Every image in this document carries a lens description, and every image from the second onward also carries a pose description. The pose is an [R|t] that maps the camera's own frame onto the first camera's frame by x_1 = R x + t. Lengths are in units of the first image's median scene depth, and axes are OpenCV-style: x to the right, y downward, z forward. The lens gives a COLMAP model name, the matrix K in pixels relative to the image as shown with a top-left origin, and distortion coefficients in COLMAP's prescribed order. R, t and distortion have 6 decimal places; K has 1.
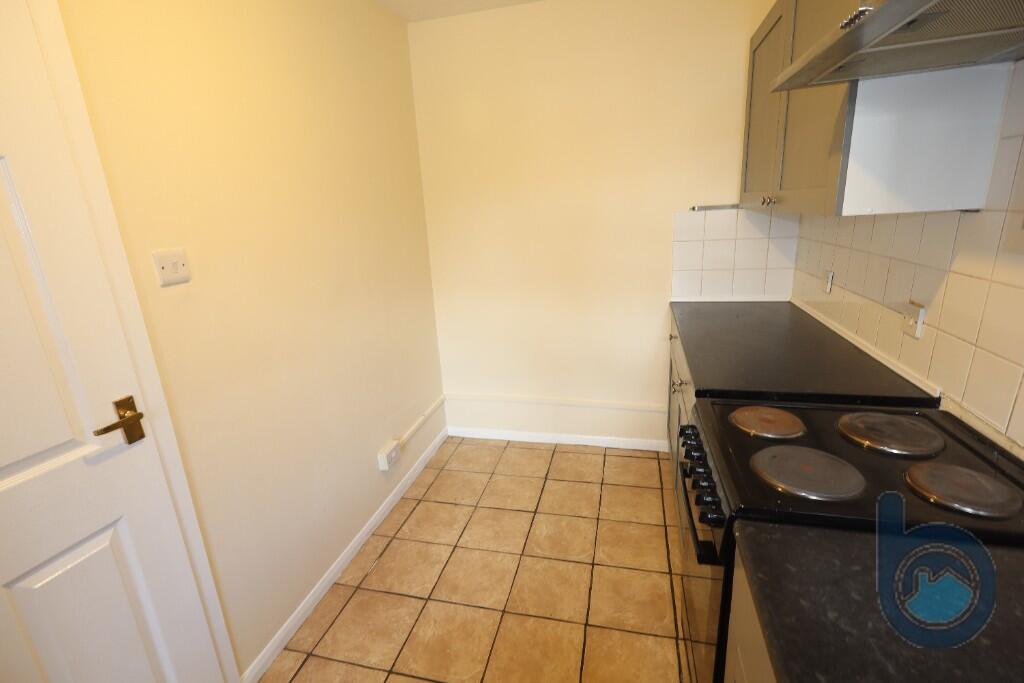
lens RADIAL K [[469.4, 0, 512.2], [0, 469.4, 339.2], [0, 0, 1]] dist [0.011939, -0.000524]
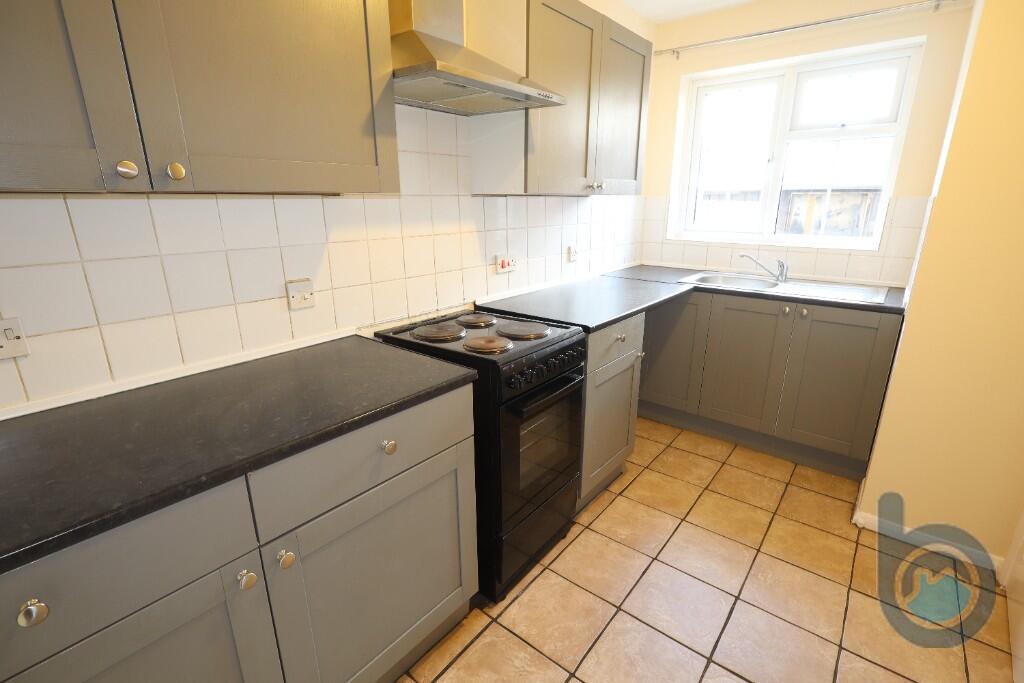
lens RADIAL K [[469.4, 0, 518.3], [0, 469.4, 334.1], [0, 0, 1]] dist [0.011939, -0.000524]
pose [[-0.902727, -0.075223, 0.423586, -0.069839], [0.157956, 0.857876, 0.488977, -0.354867], [-0.400166, 0.508321, -0.762546, 1.424649]]
